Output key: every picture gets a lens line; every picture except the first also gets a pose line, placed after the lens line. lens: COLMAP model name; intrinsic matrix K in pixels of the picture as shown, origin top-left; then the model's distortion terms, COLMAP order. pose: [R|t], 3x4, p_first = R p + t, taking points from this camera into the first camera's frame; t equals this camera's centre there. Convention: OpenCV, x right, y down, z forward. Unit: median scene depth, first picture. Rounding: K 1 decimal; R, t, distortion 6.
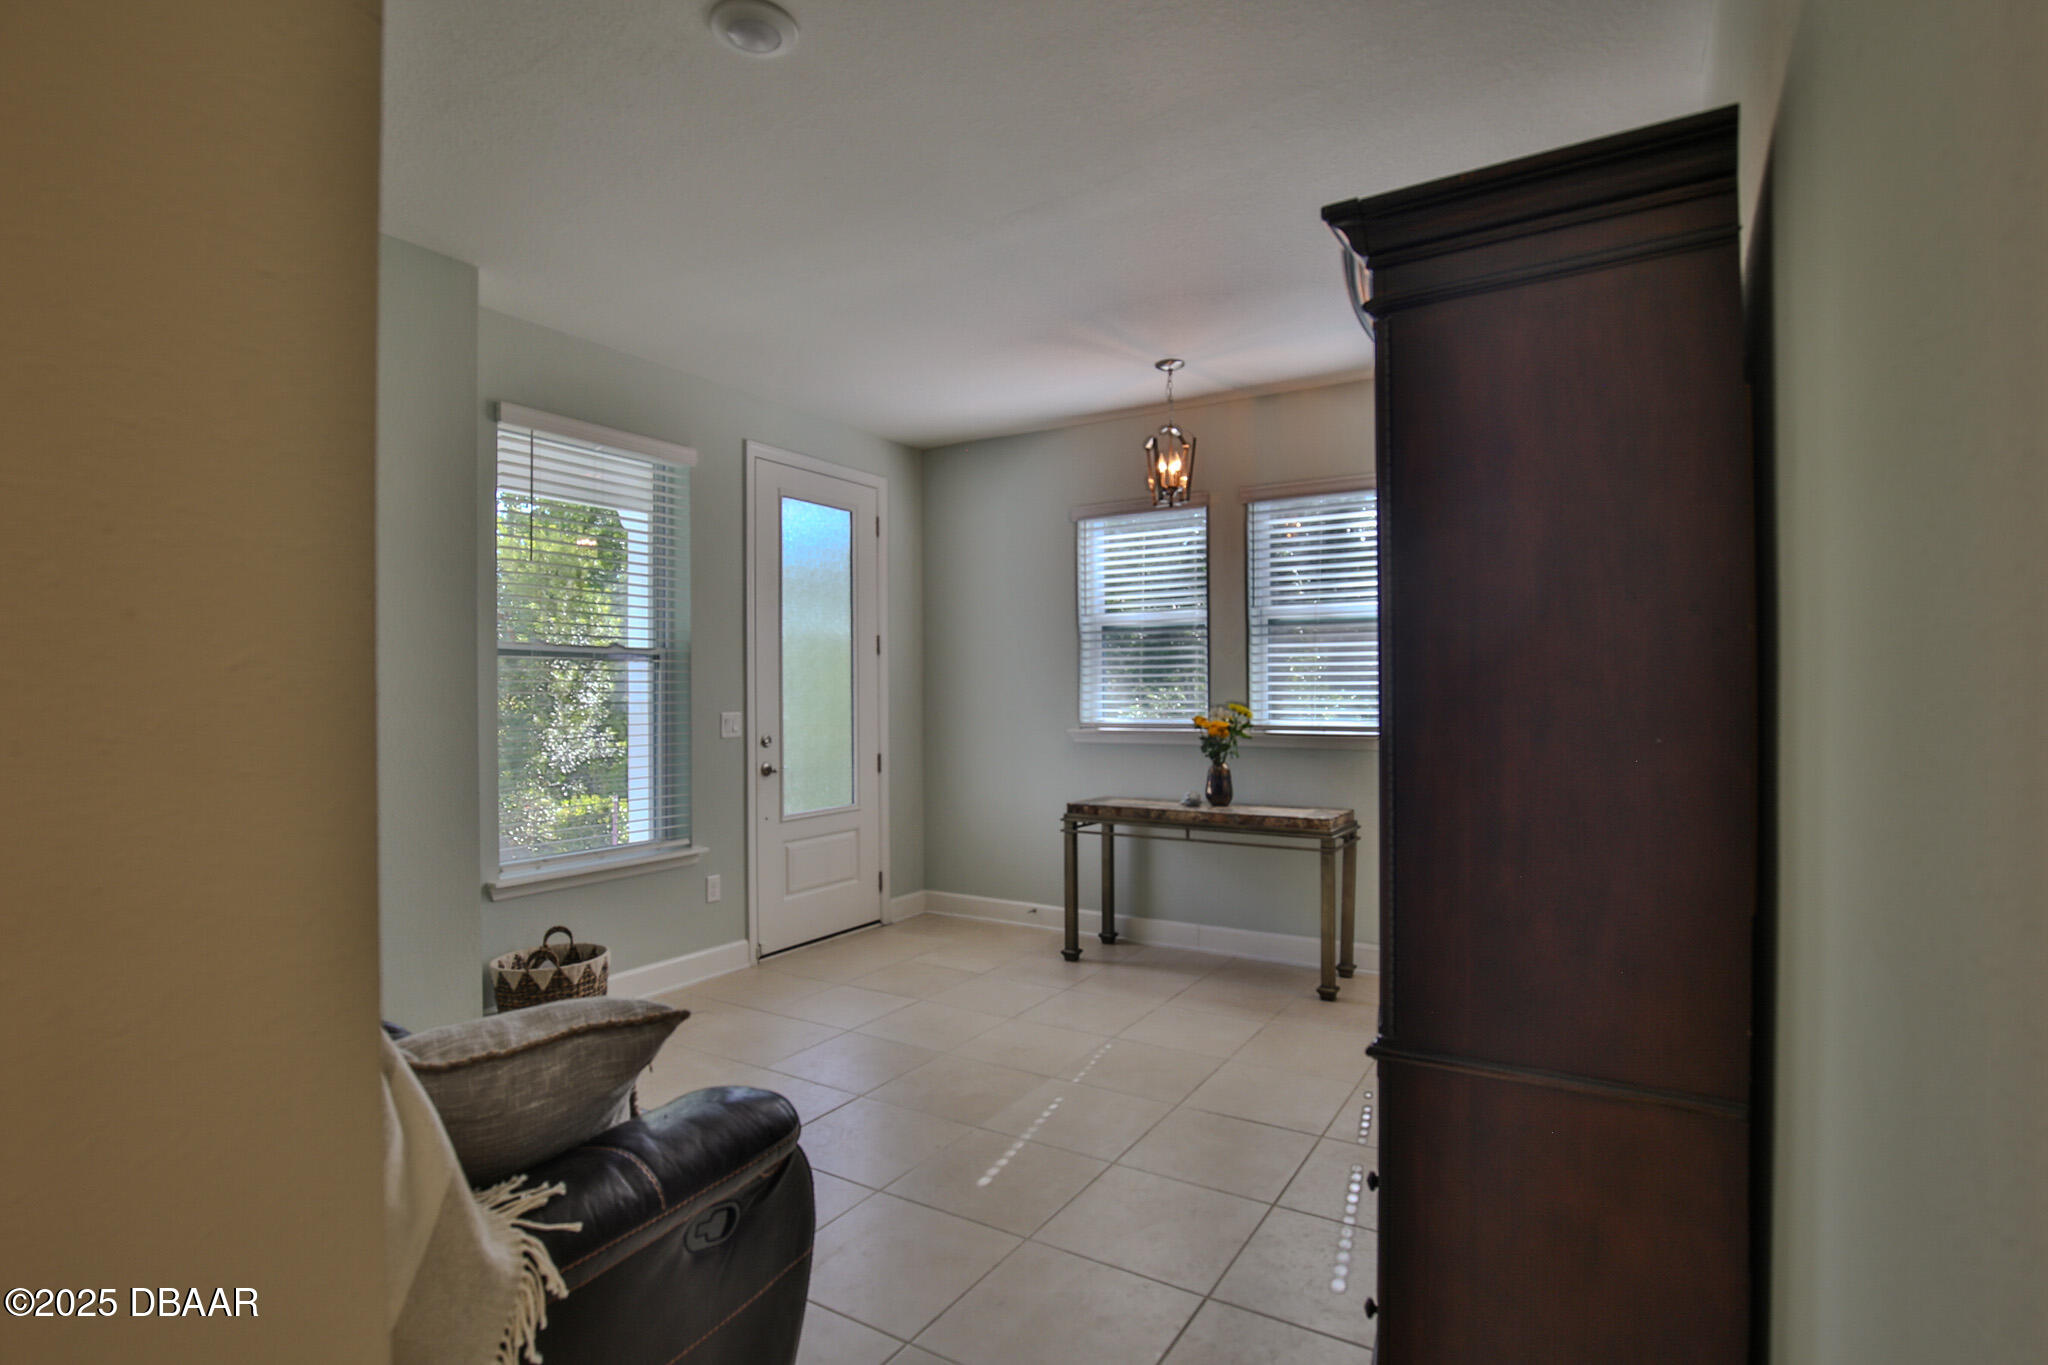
lens RADIAL K [[983.1, 0, 1037.9], [0, 983.1, 688.3], [0, 0, 1]] dist [-0.034650, 0.000353]
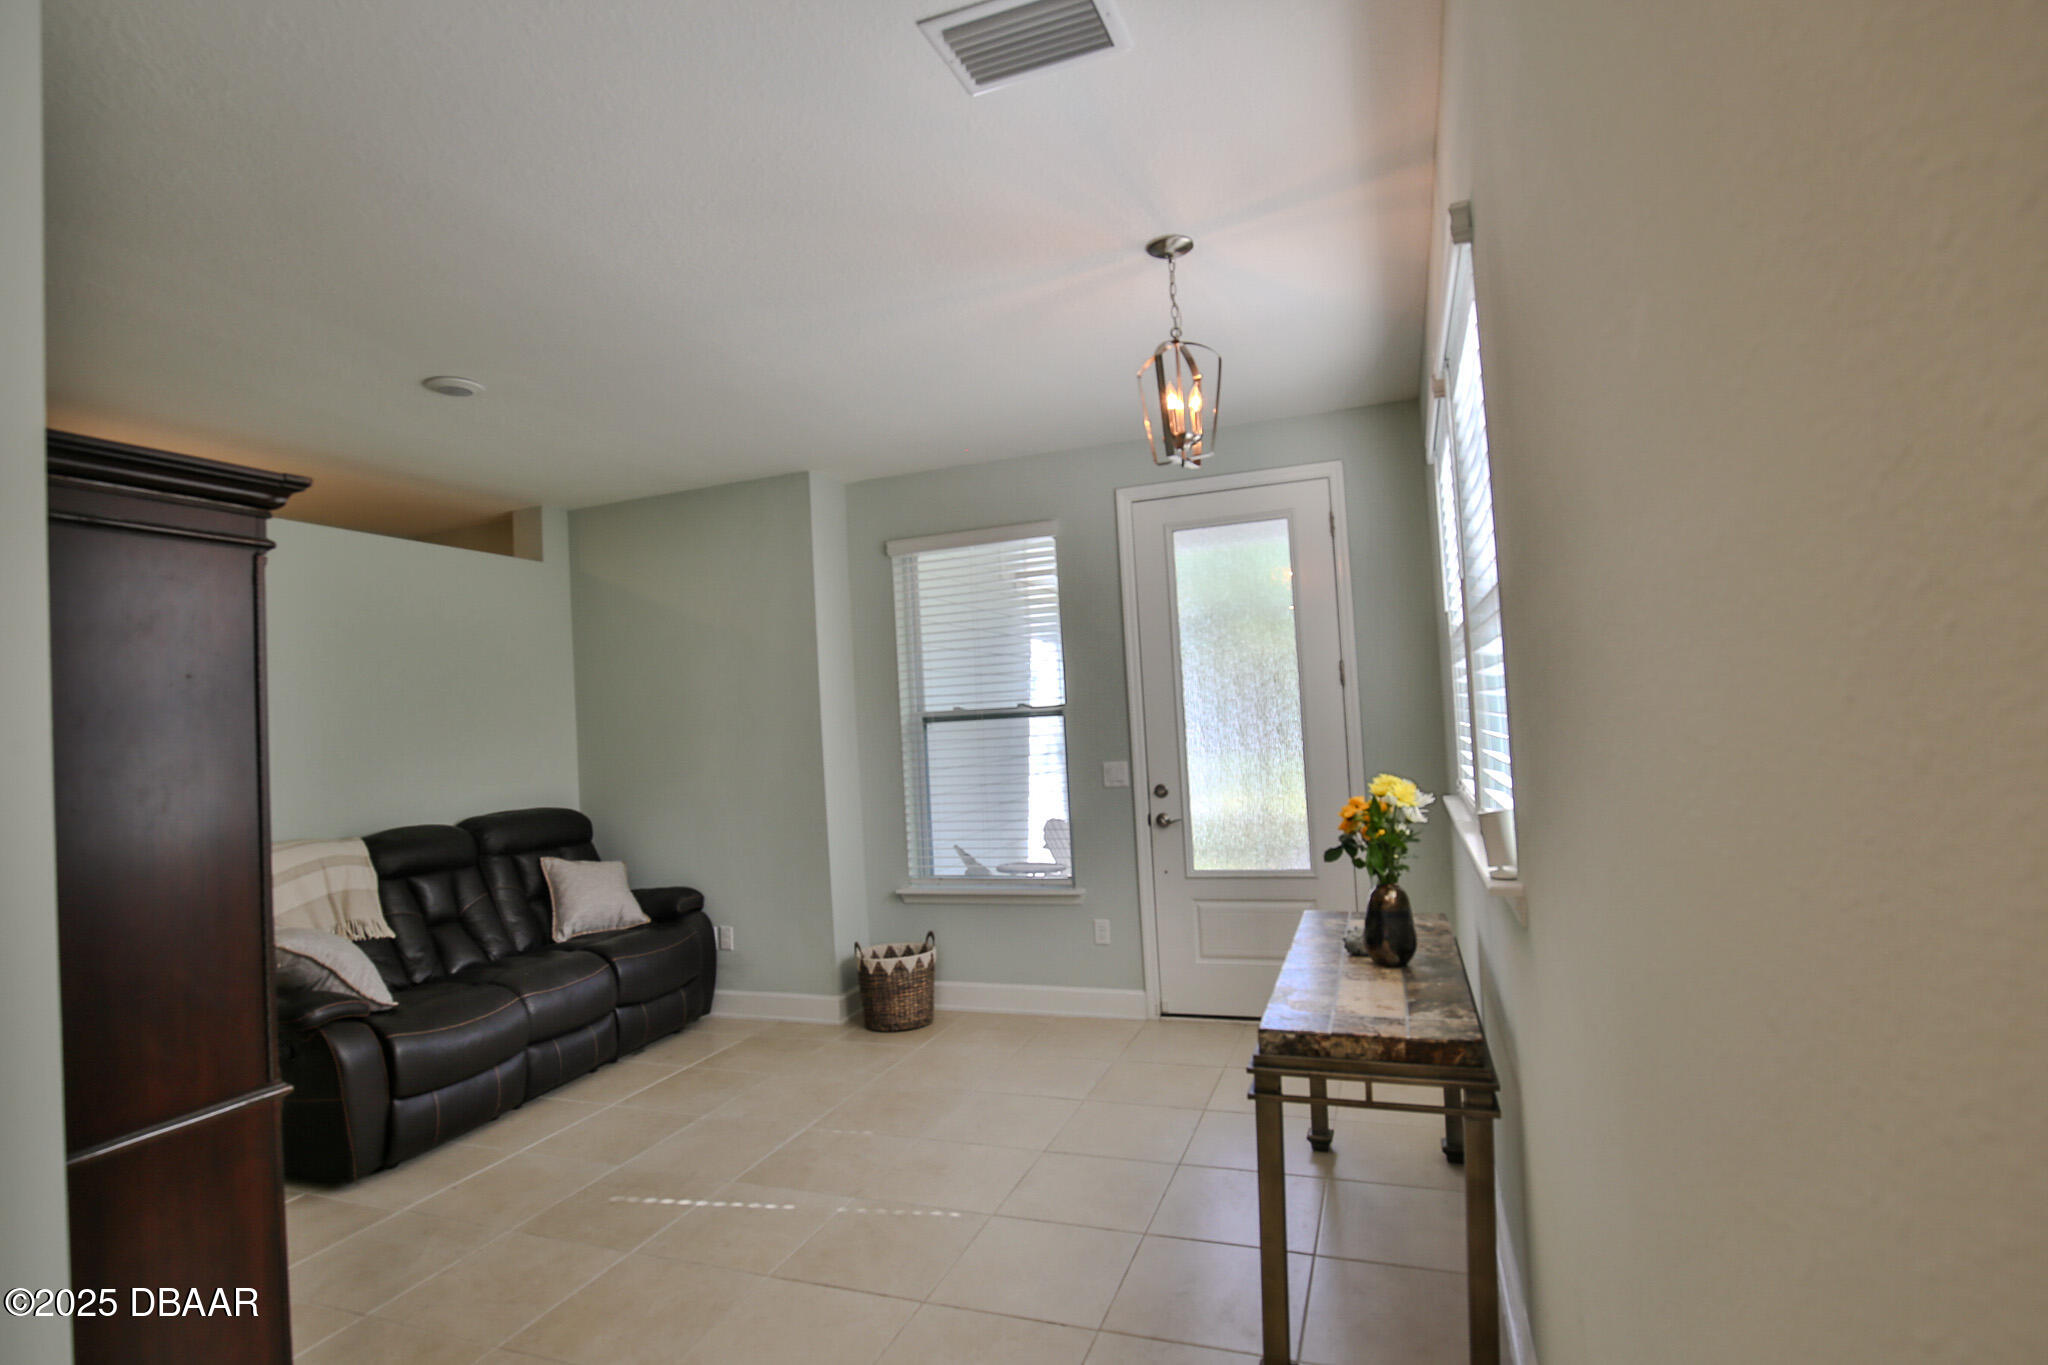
lens RADIAL K [[983.1, 0, 1037.9], [0, 983.1, 688.3], [0, 0, 1]] dist [-0.034650, 0.000353]
pose [[0.193998, -0.043691, -0.980028, 0.686893], [0.054171, 0.997961, -0.033767, -0.022029], [0.979505, -0.046539, 0.195969, 0.736201]]
